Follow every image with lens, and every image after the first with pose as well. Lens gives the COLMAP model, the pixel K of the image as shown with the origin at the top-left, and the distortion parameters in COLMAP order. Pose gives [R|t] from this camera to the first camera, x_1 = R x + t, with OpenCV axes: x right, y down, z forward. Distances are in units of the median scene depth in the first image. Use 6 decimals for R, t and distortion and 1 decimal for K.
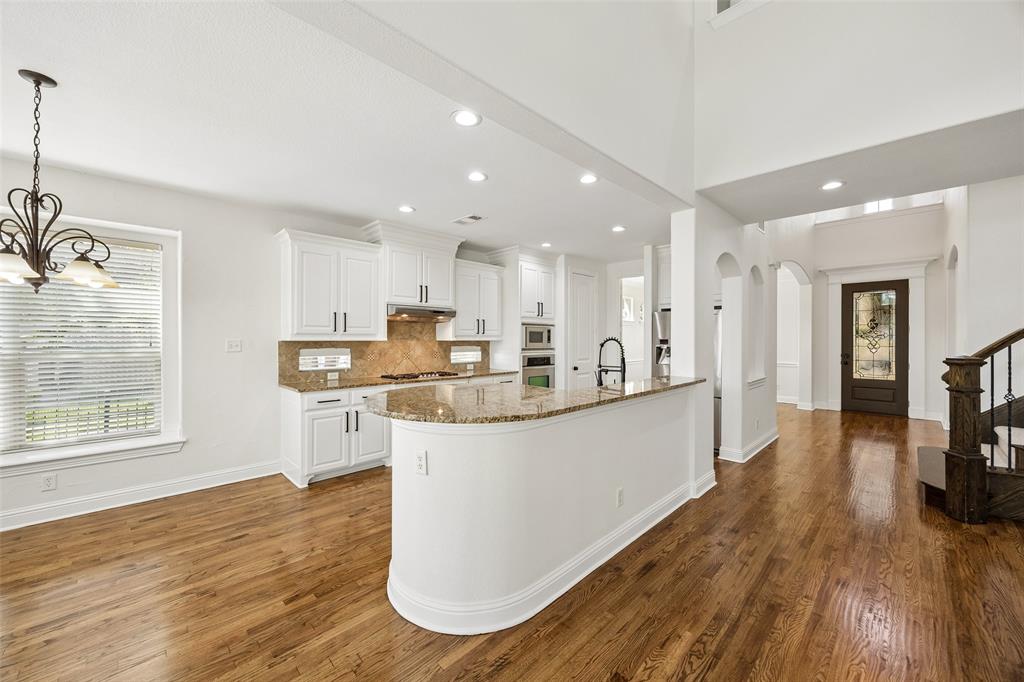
lens RADIAL K [[389.8, 0, 510.0], [0, 389.8, 338.7], [0, 0, 1]] dist [-0.006068, 0.000059]
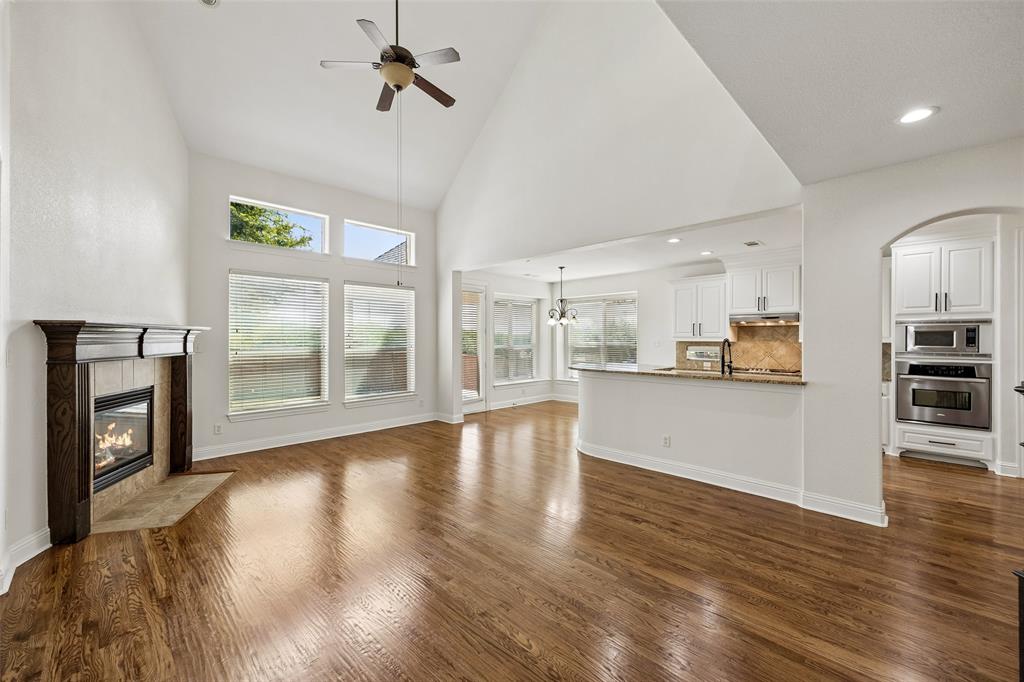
lens RADIAL K [[389.8, 0, 515.1], [0, 389.8, 342.9], [0, 0, 1]] dist [-0.006068, 0.000059]
pose [[0.023447, 0.009040, -0.999684, 1.122911], [-0.003931, 0.999952, 0.008950, 0.000708], [0.999717, 0.003720, 0.023481, 0.215658]]
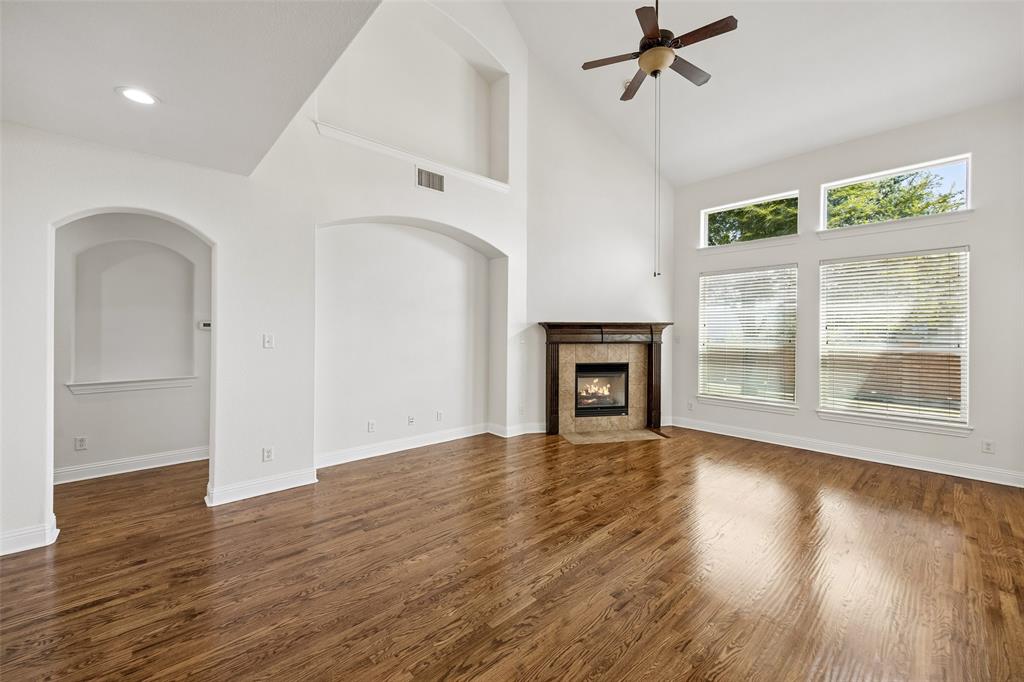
lens RADIAL K [[401.4, 0, 518.6], [0, 401.4, 328.5], [0, 0, 1]] dist [0.001062, 0.000032]
pose [[-0.999769, -0.004489, 0.021002, 0.566271], [-0.004618, 0.999971, -0.006121, 0.001906], [-0.020974, -0.006216, -0.999761, 0.808482]]
